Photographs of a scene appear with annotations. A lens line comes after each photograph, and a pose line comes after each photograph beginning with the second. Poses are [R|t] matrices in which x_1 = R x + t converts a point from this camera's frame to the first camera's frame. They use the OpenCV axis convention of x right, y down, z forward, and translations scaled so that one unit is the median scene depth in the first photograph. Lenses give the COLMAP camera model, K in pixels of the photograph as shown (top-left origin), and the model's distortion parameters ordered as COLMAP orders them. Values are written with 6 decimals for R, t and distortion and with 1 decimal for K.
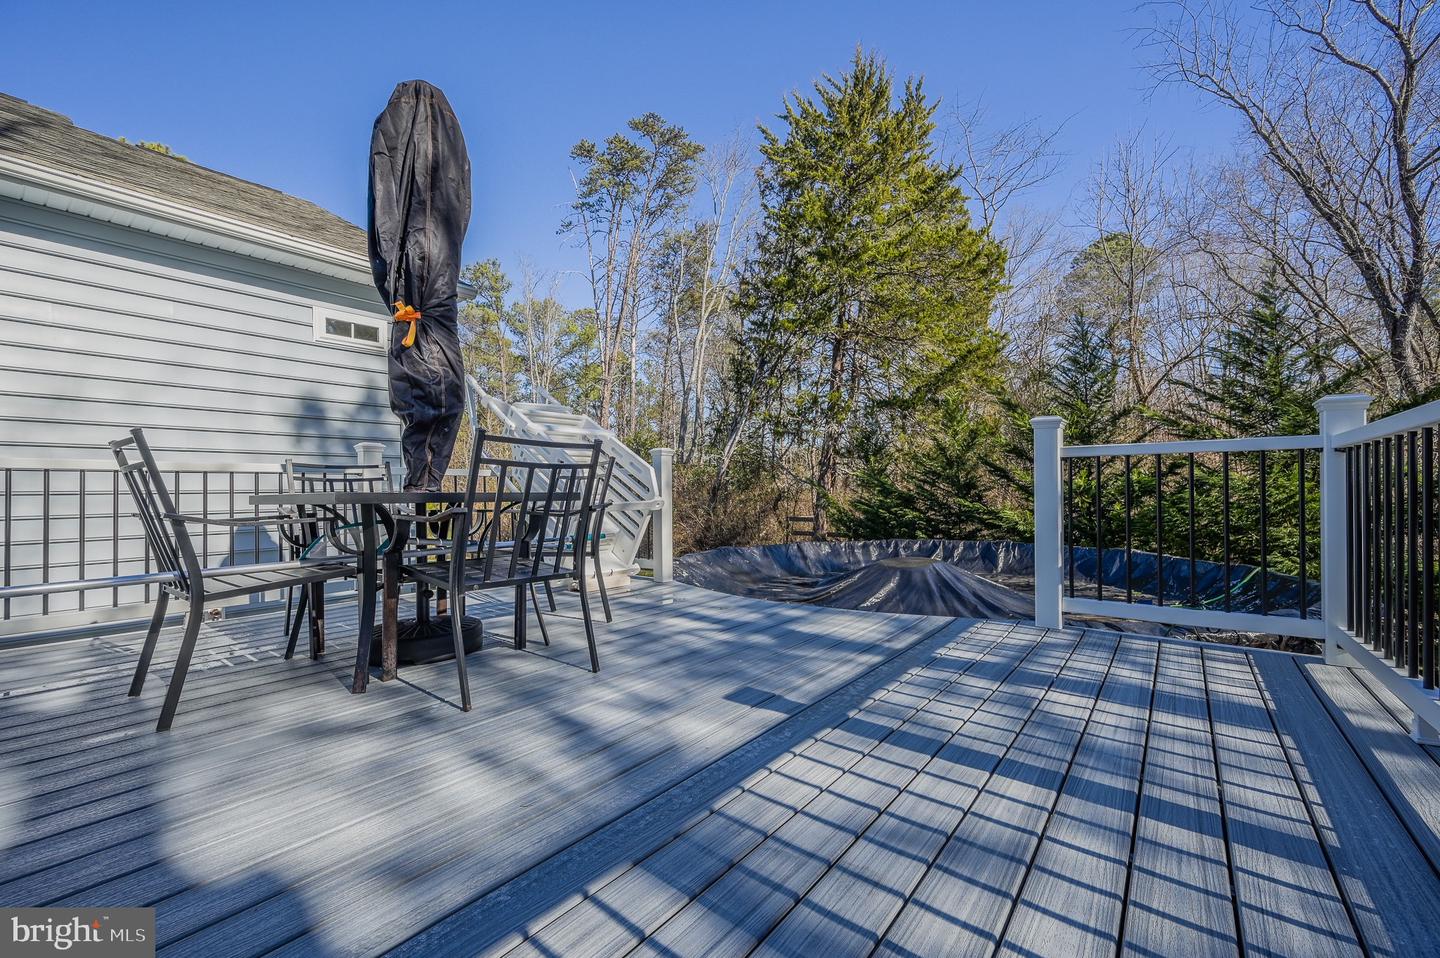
lens RADIAL K [[571.1, 0, 721.3], [0, 571.1, 481.2], [0, 0, 1]] dist [0.000943, -0.000059]
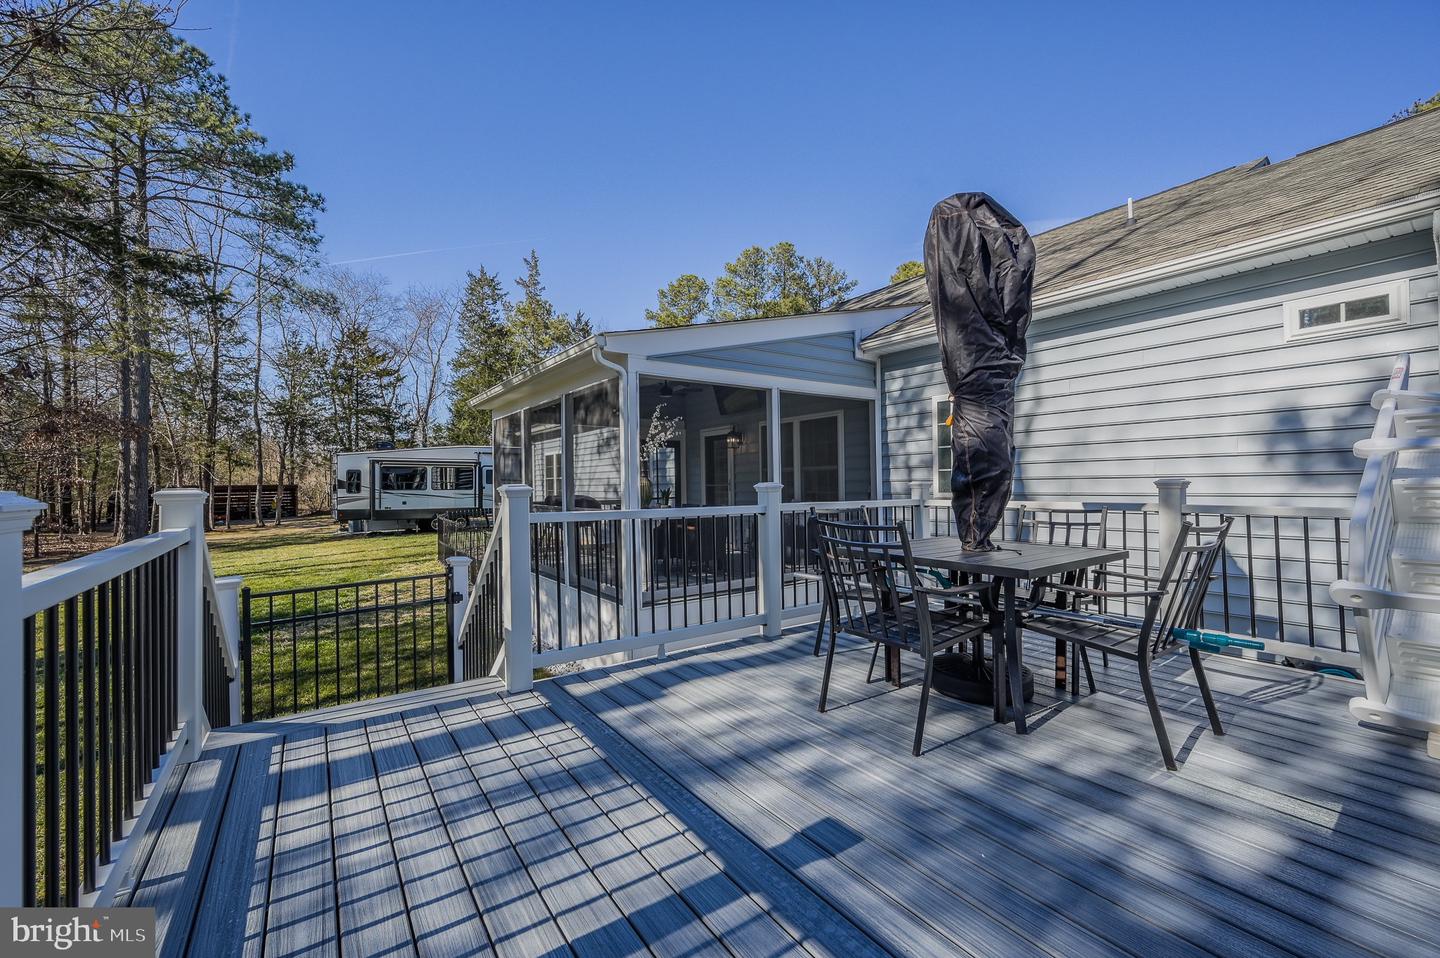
lens RADIAL K [[571.1, 0, 721.3], [0, 571.1, 481.2], [0, 0, 1]] dist [0.000943, -0.000059]
pose [[-0.265056, 0.009562, -0.964185, 1.171323], [0.032805, 0.999461, 0.000893, -0.219301], [0.963675, -0.031393, -0.265227, 1.356814]]
